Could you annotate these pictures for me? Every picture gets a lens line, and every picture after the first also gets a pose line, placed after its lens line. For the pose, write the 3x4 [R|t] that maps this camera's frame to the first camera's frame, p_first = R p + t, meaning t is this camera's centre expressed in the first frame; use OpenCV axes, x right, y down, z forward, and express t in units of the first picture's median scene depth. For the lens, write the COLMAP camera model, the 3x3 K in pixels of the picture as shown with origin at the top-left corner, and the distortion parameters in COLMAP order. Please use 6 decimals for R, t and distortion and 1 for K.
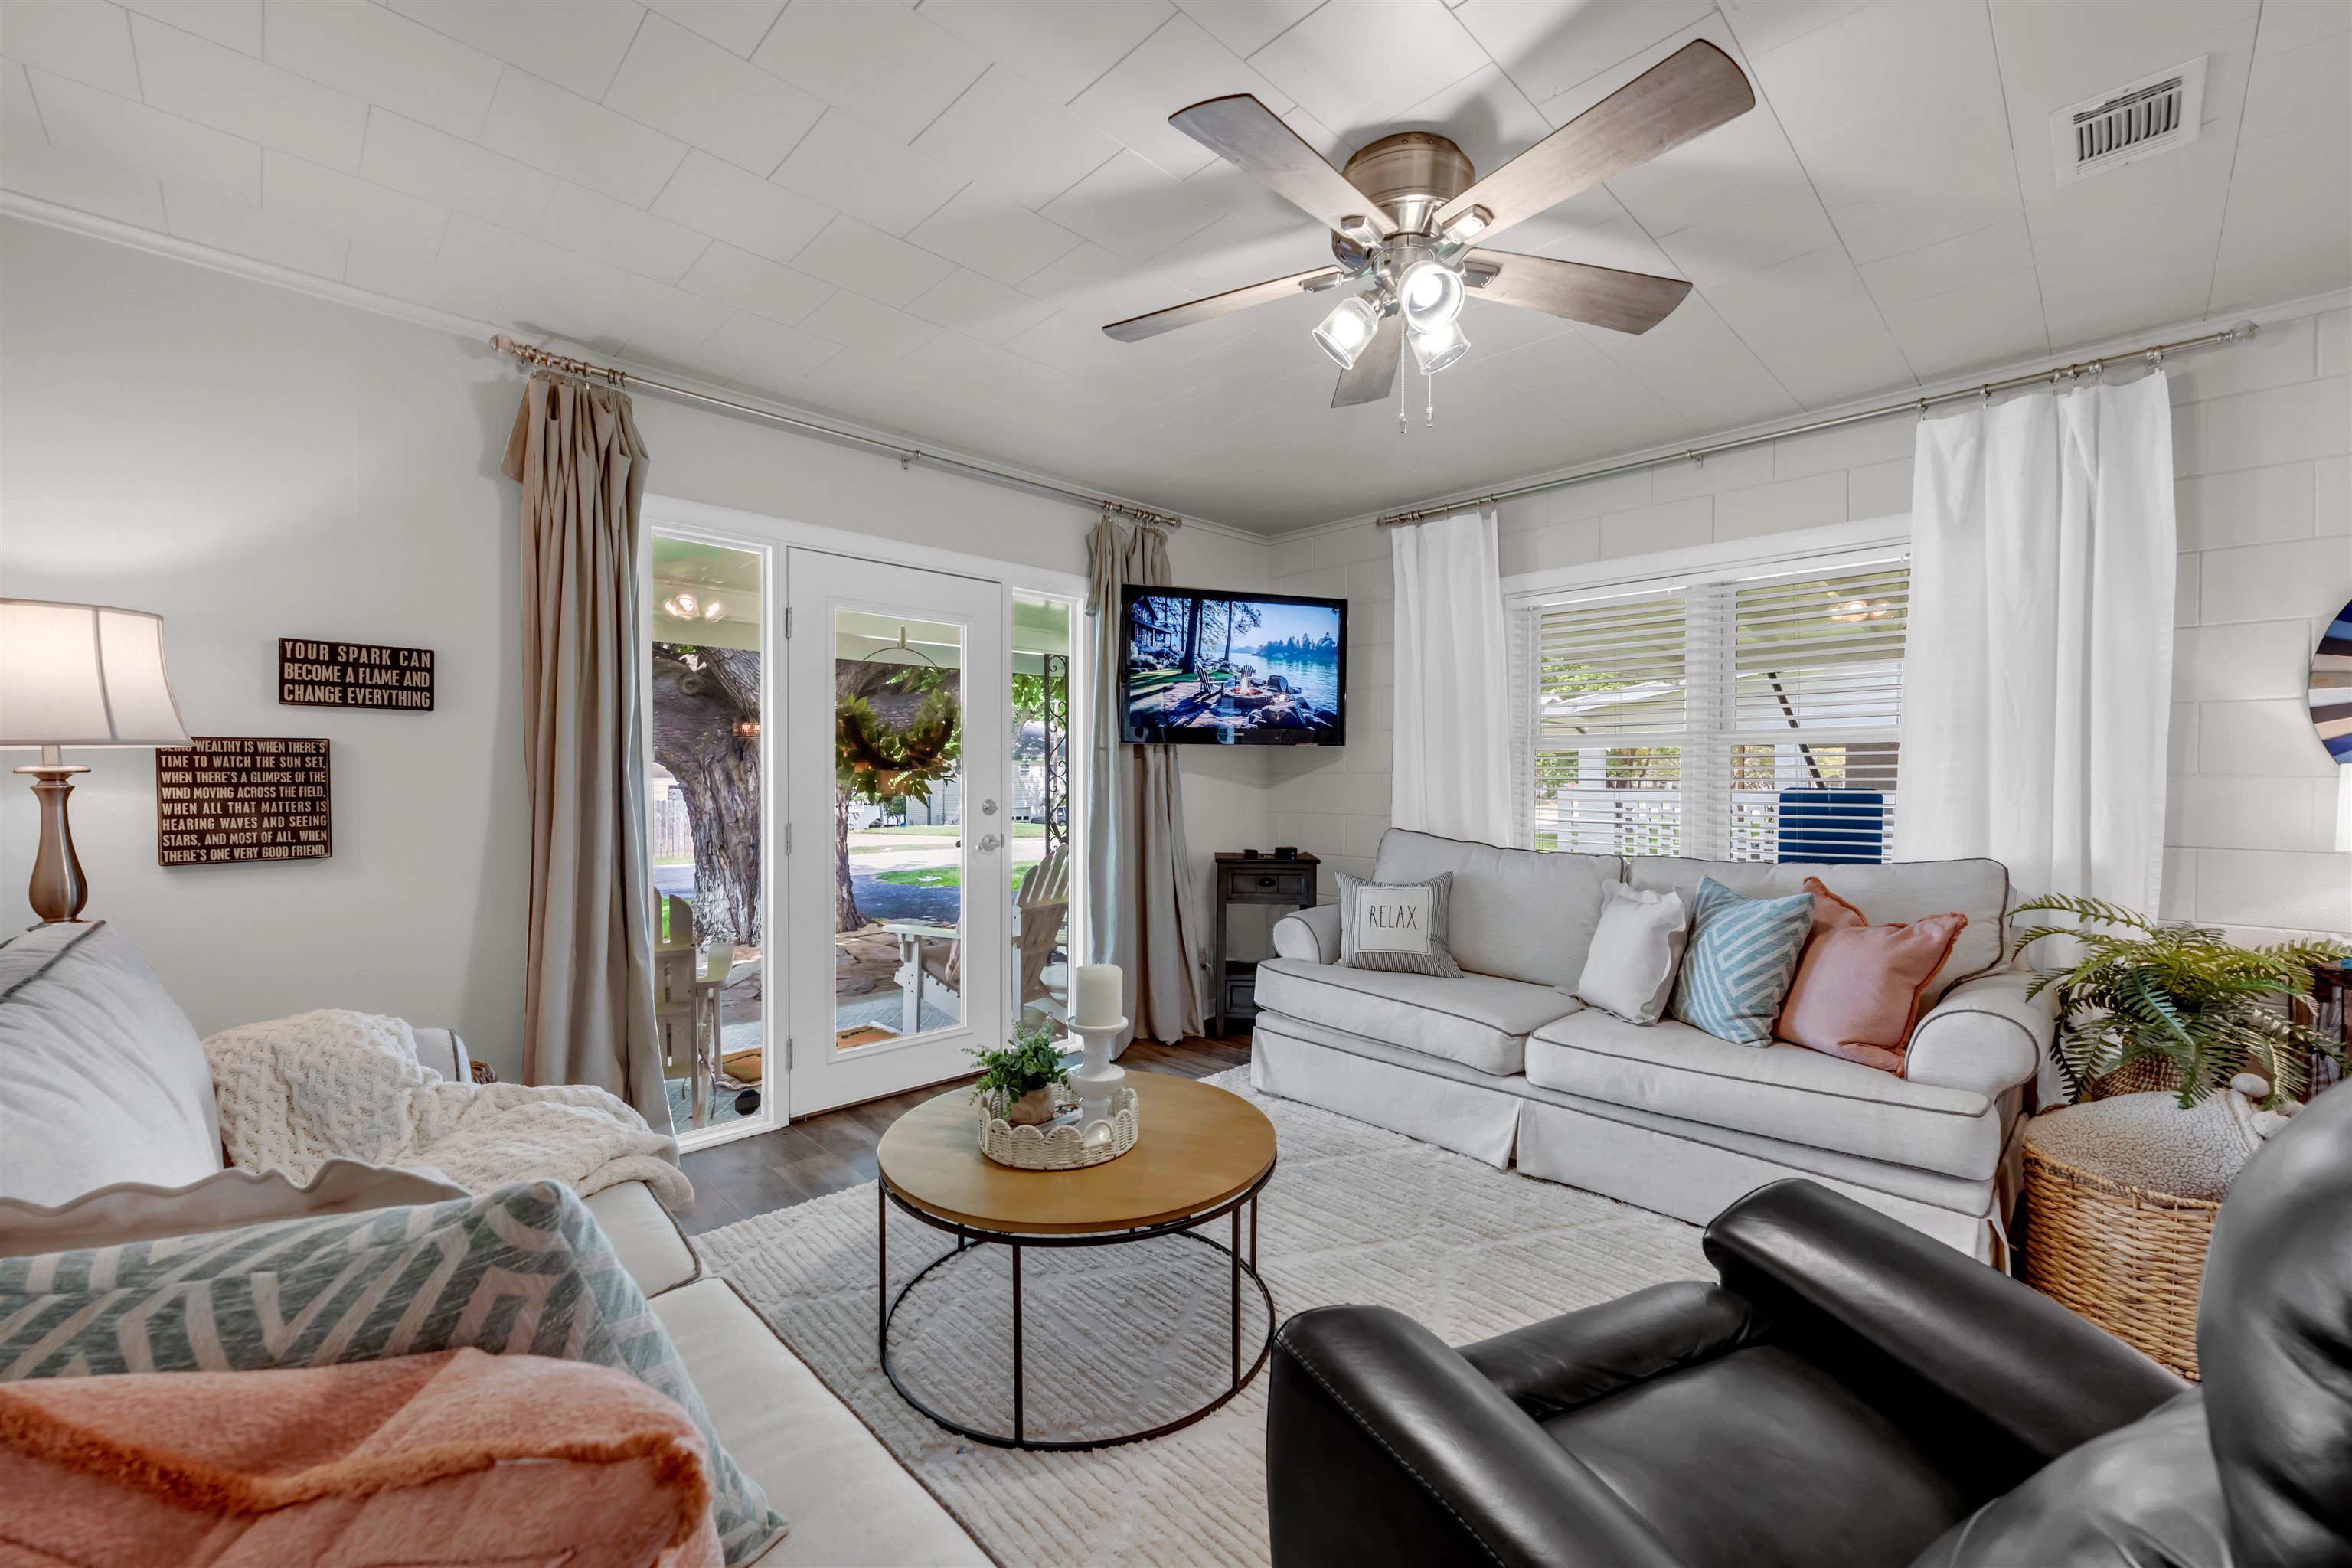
lens RADIAL K [[932.3, 0, 1165.7], [0, 932.3, 783.4], [0, 0, 1]] dist [-0.003625, -0.000377]
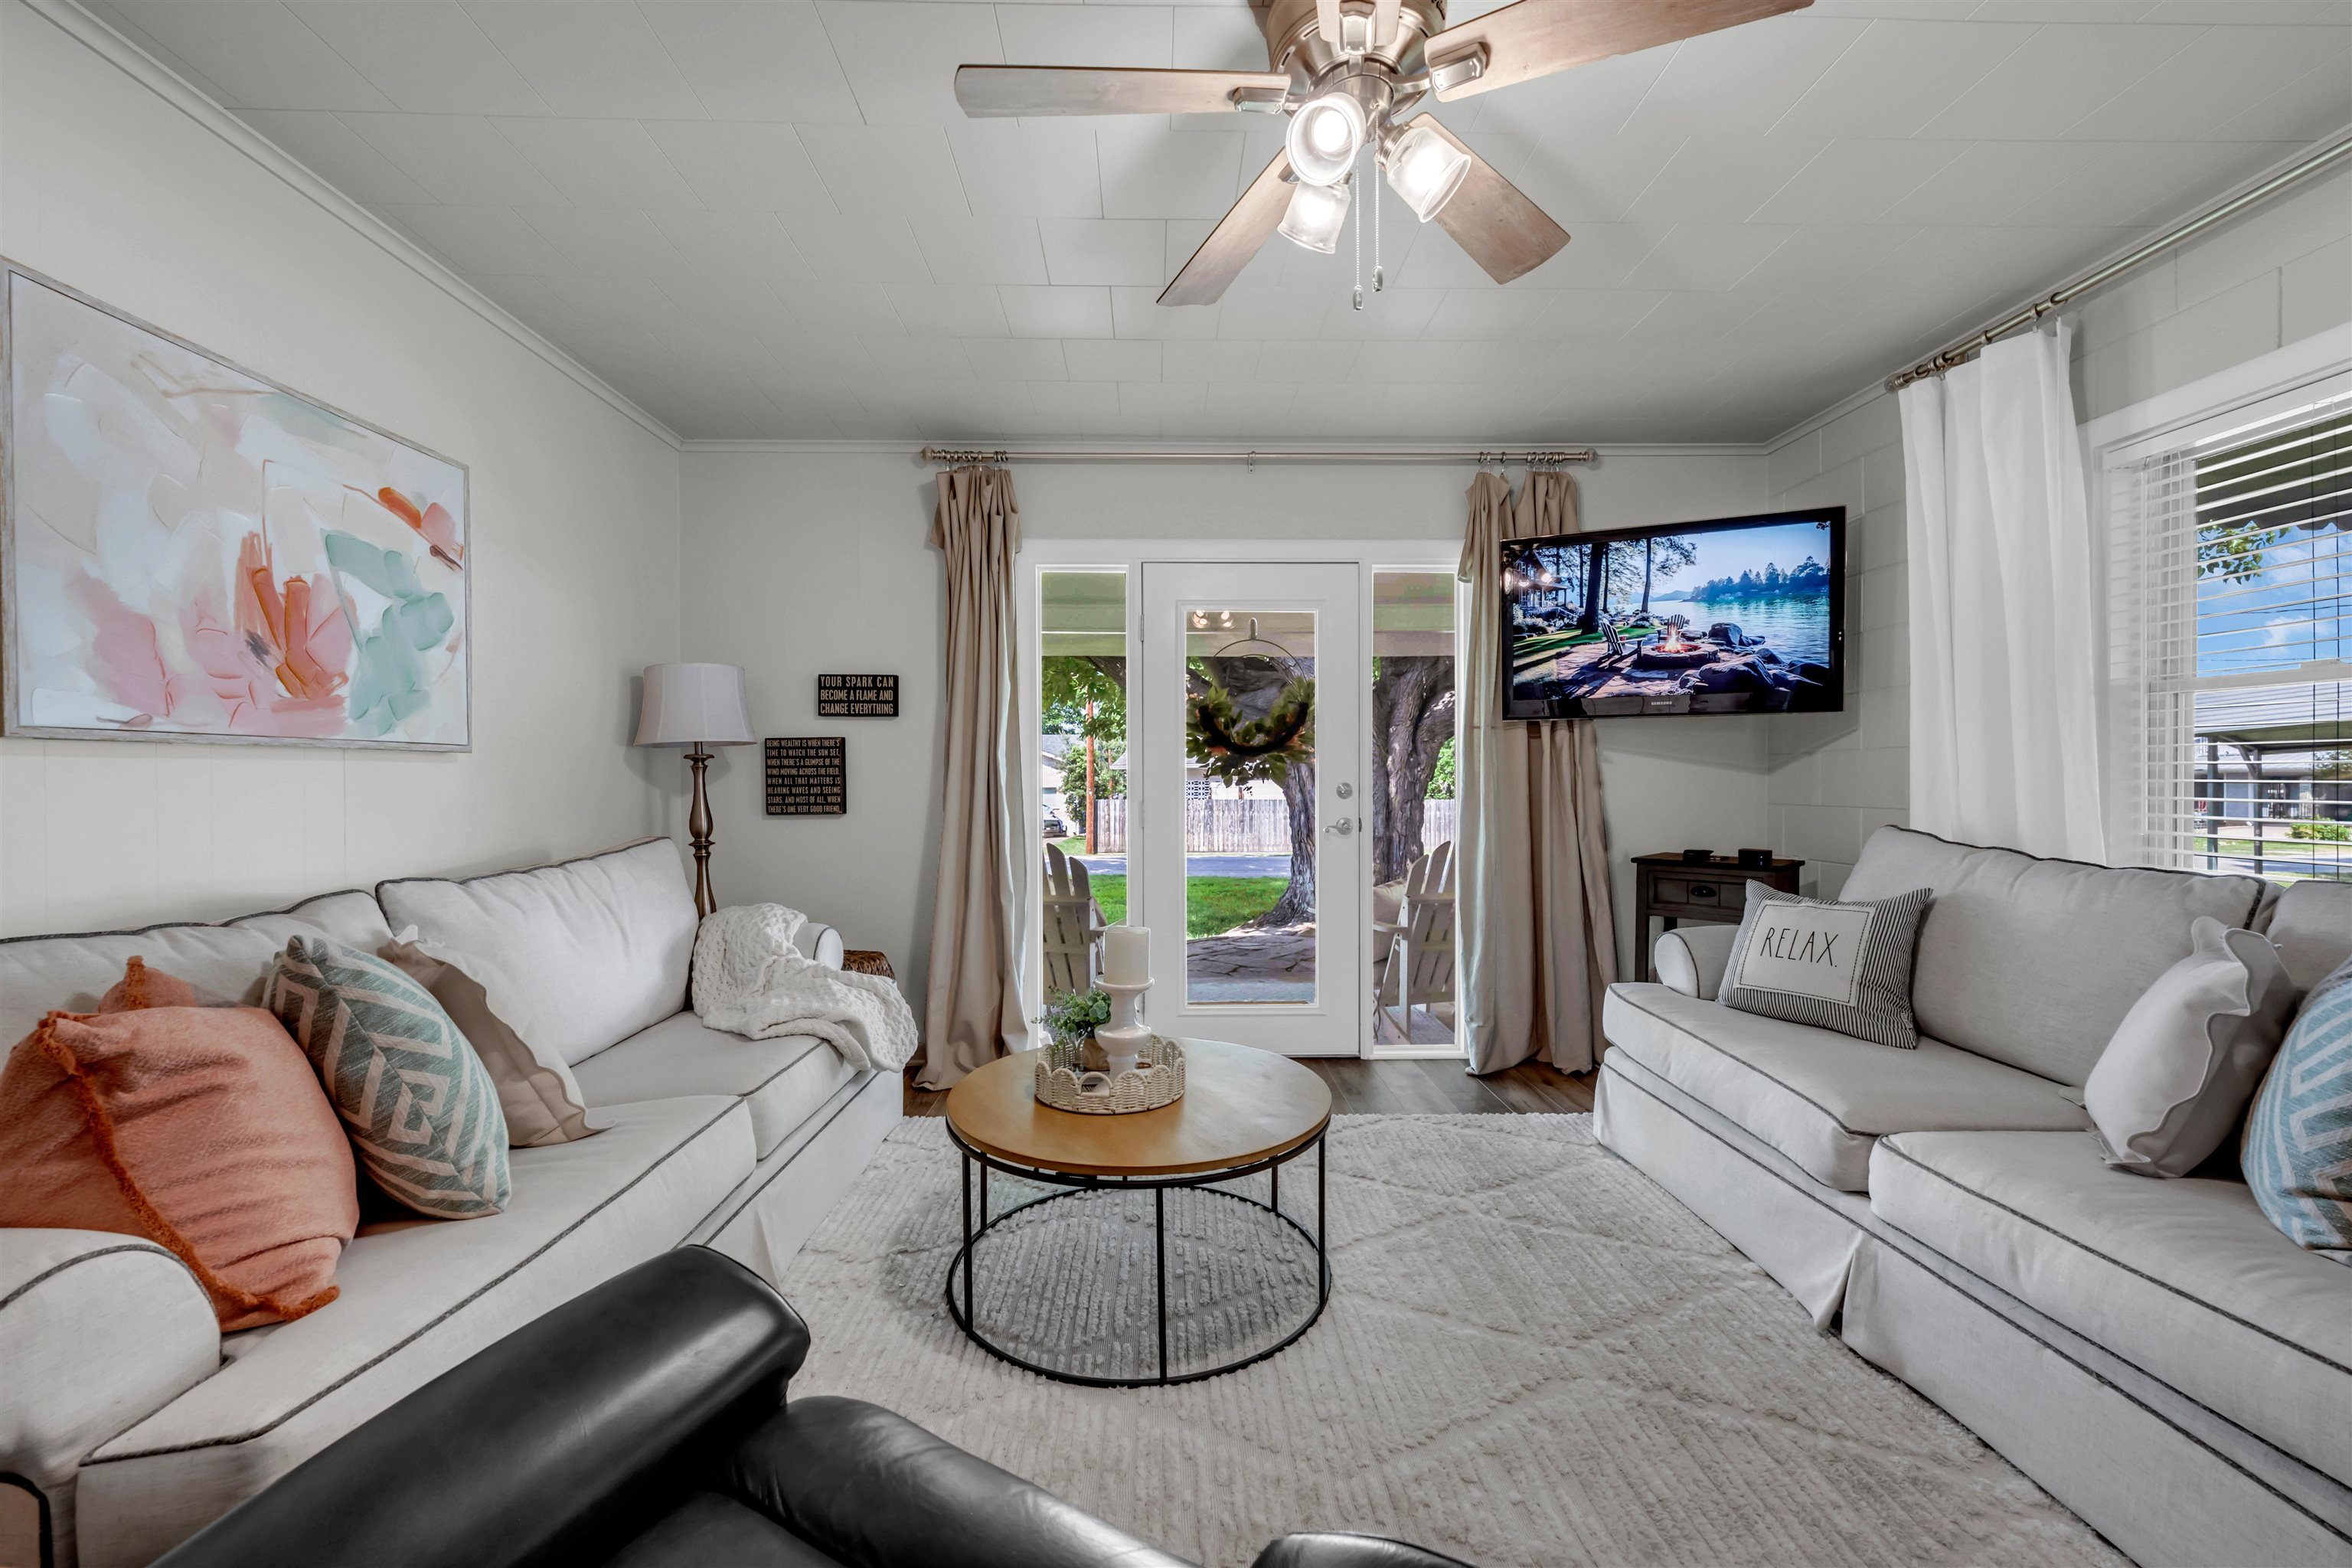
lens RADIAL K [[932.3, 0, 1170.7], [0, 932.3, 779.7], [0, 0, 1]] dist [-0.003625, -0.000377]
pose [[0.733357, -0.004429, -0.679829, 0.336572], [-0.000606, 0.999974, -0.007169, 0.020402], [0.679844, 0.005669, 0.733335, 0.141470]]
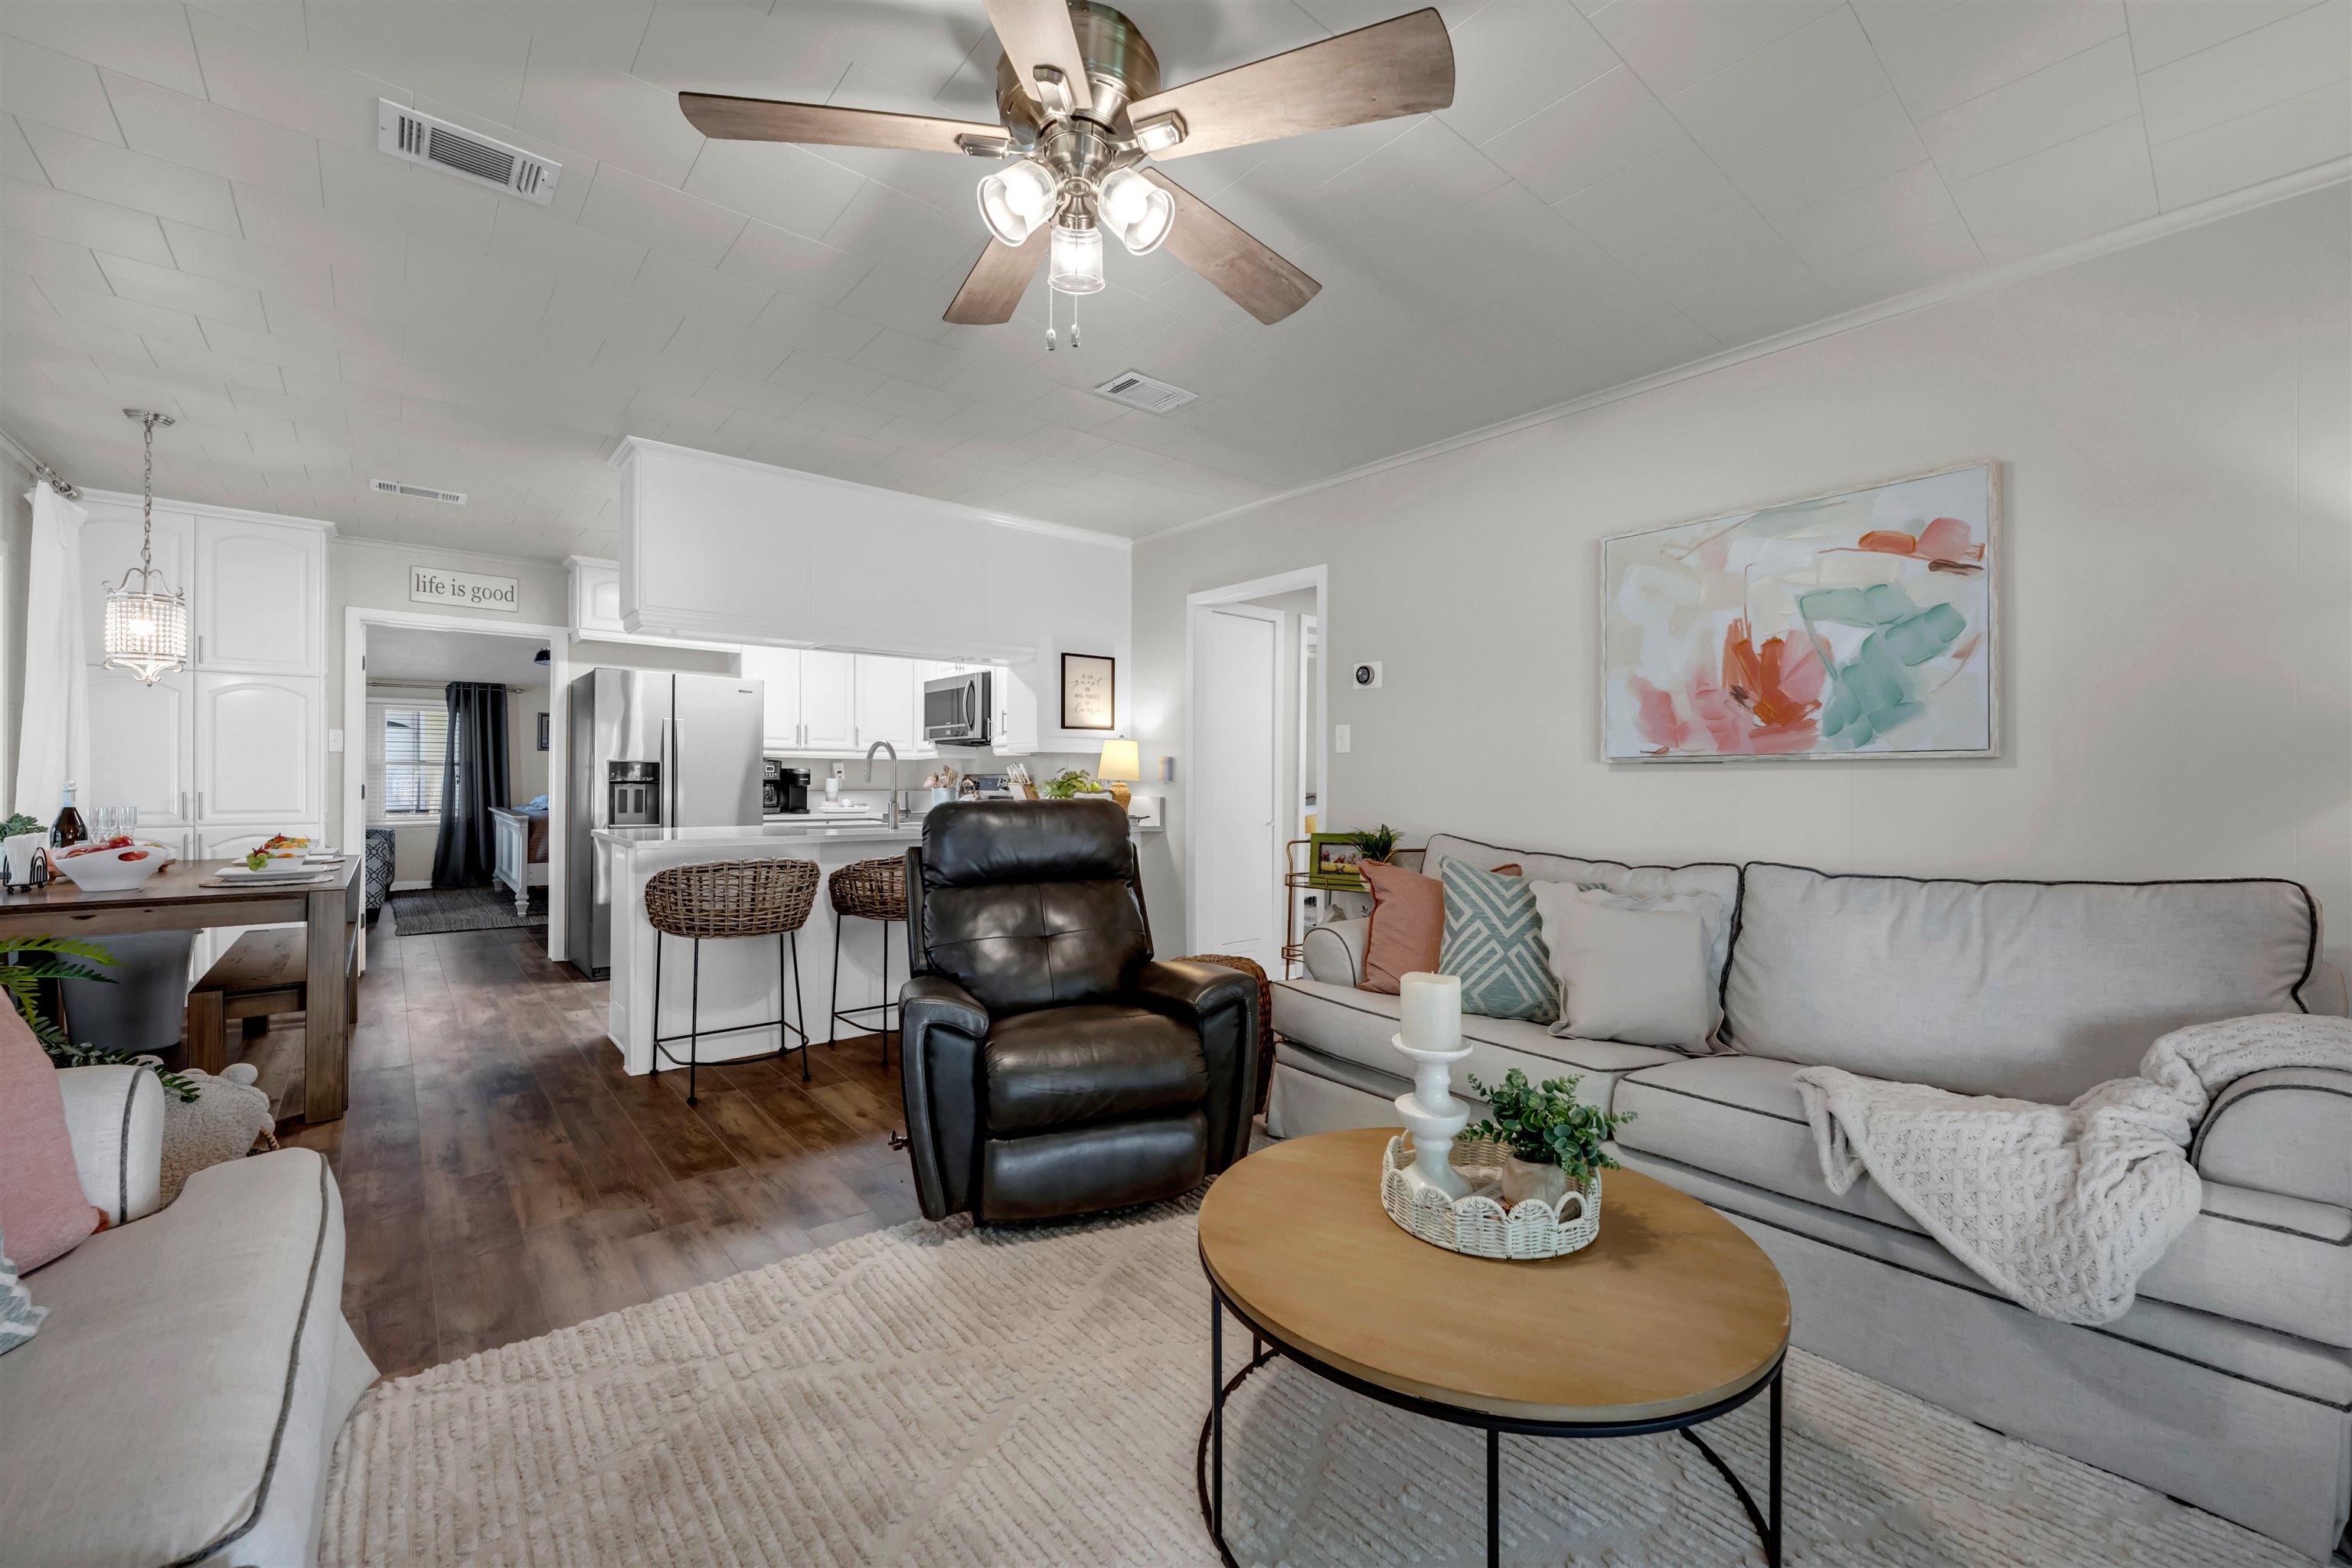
lens RADIAL K [[932.3, 0, 1180.7], [0, 932.3, 785.5], [0, 0, 1]] dist [-0.003625, -0.000377]
pose [[-0.998457, -0.007504, 0.055013, 0.051614], [-0.006908, 0.999916, 0.011011, 0.013195], [-0.055091, 0.010614, -0.998425, 0.911844]]
